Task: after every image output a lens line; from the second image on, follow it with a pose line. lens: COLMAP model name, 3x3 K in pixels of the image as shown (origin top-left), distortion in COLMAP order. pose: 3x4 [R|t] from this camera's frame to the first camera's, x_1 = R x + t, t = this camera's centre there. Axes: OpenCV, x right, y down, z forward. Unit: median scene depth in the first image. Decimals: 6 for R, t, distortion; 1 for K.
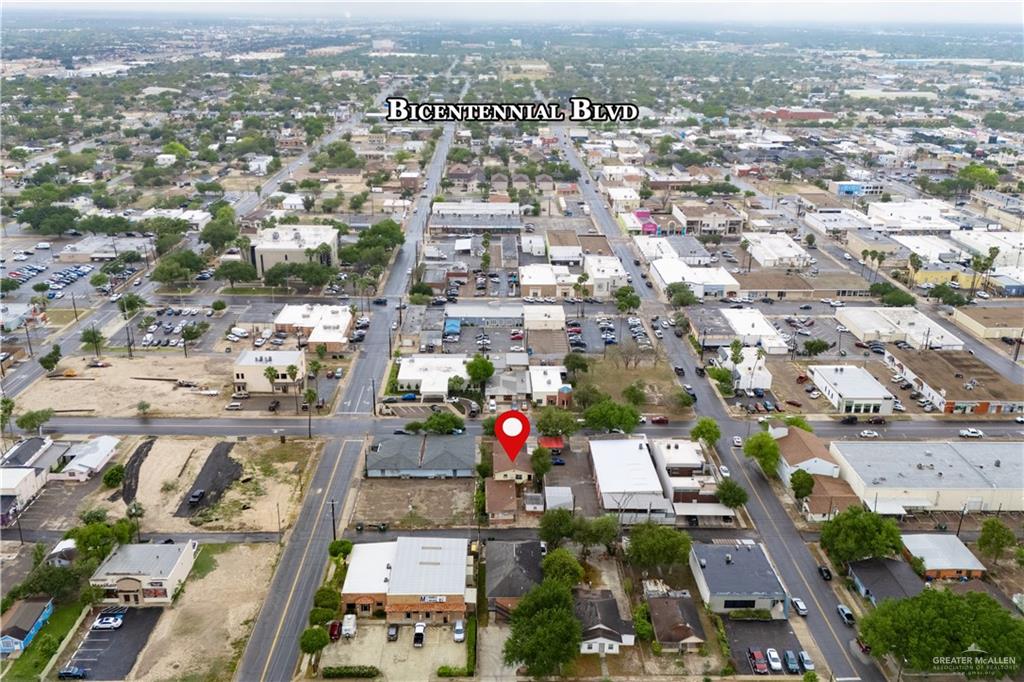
lens RADIAL K [[886.6, 0, 502.7], [0, 886.6, 345.7], [0, 0, 1]] dist [0.087406, -0.065958]
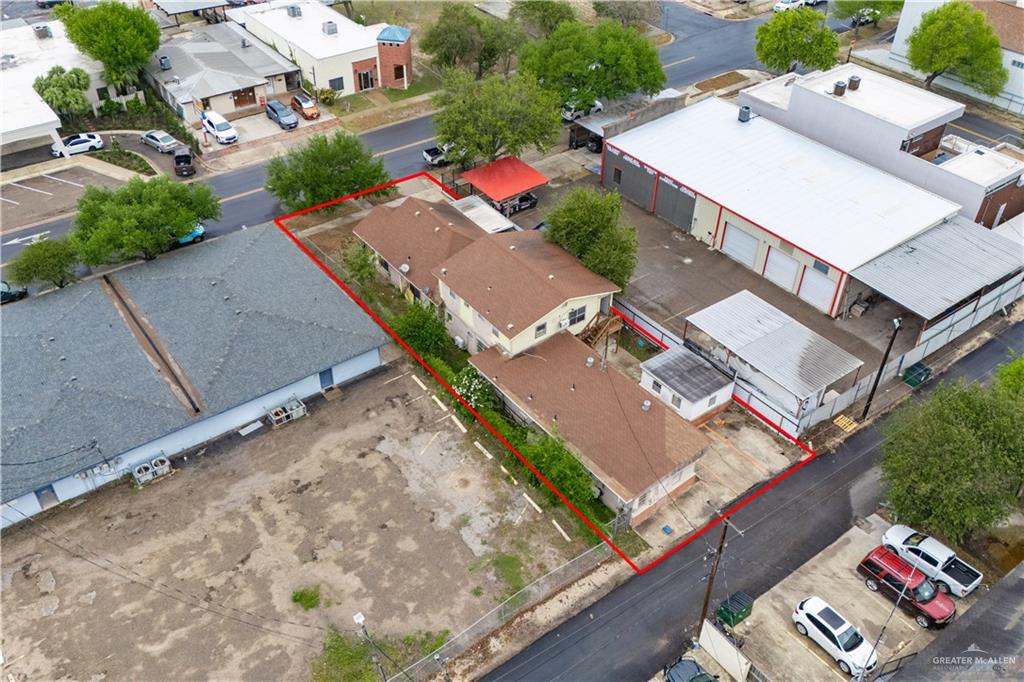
lens RADIAL K [[886.6, 0, 511.7], [0, 886.6, 341.5], [0, 0, 1]] dist [0.087406, -0.065958]
pose [[0.808595, -0.365333, 0.461200, -0.107706], [0.196864, 0.906680, 0.373062, 0.033966], [-0.554453, -0.210863, 0.805058, 0.617083]]
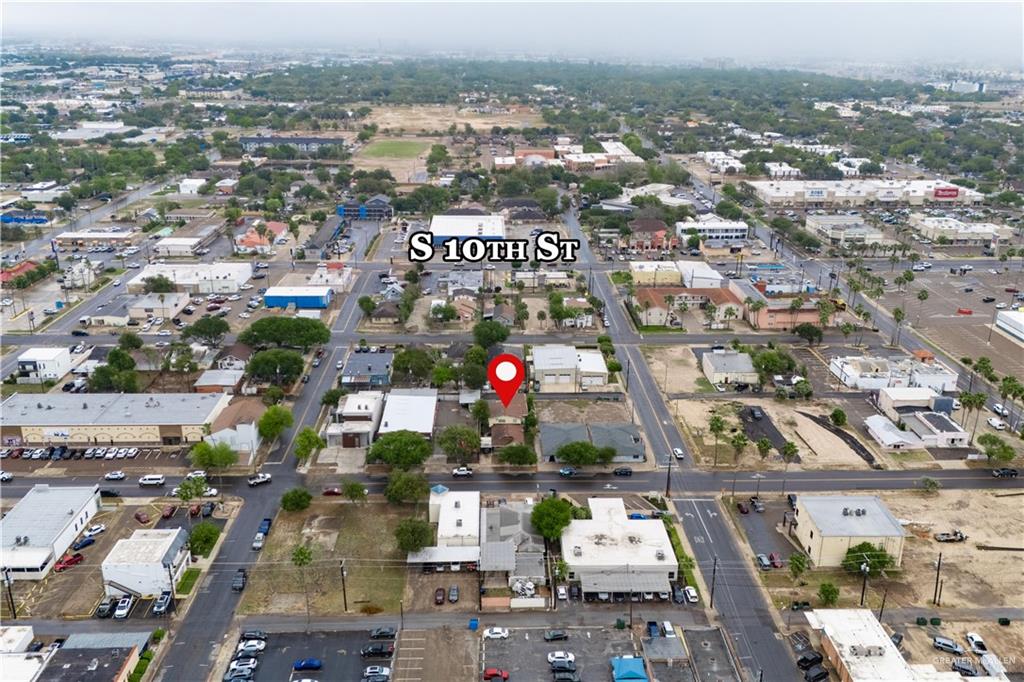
lens RADIAL K [[886.6, 0, 512.4], [0, 886.6, 340.3], [0, 0, 1]] dist [0.087406, -0.065958]
pose [[-0.999746, -0.011484, -0.019394, 0.021746], [-0.021329, 0.760210, 0.649327, -0.562246], [0.007287, 0.649576, -0.760262, 1.478999]]
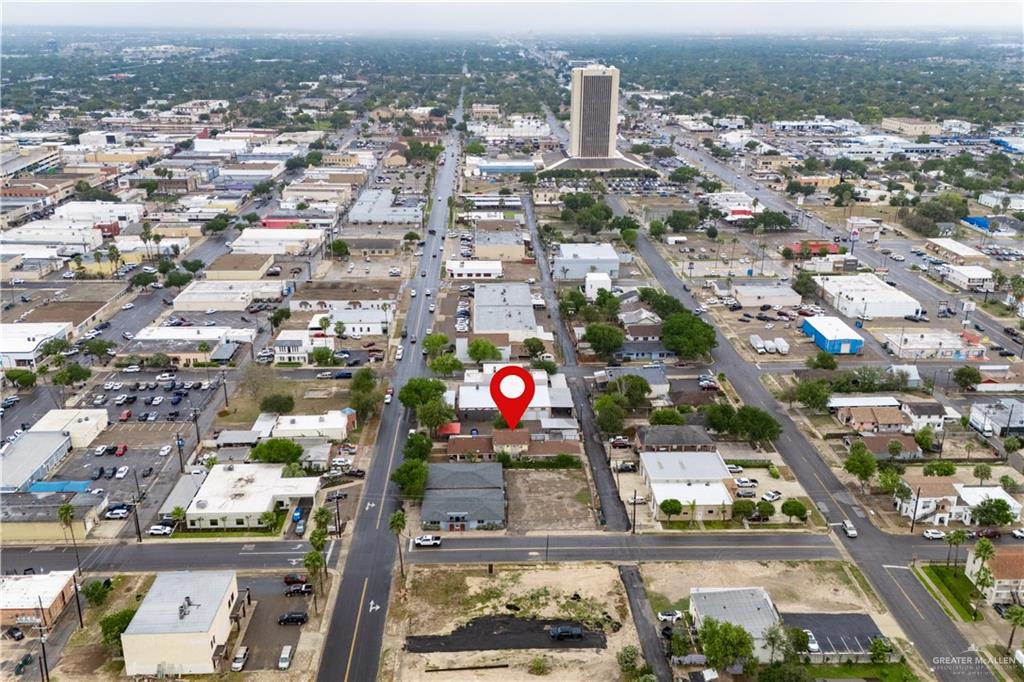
lens RADIAL K [[886.6, 0, 513.6], [0, 886.6, 341.0], [0, 0, 1]] dist [0.087406, -0.065958]
pose [[-0.025045, -0.345388, 0.938126, -0.781013], [0.343102, 0.878450, 0.332577, -0.266000], [-0.938964, 0.330202, 0.096502, 0.691919]]
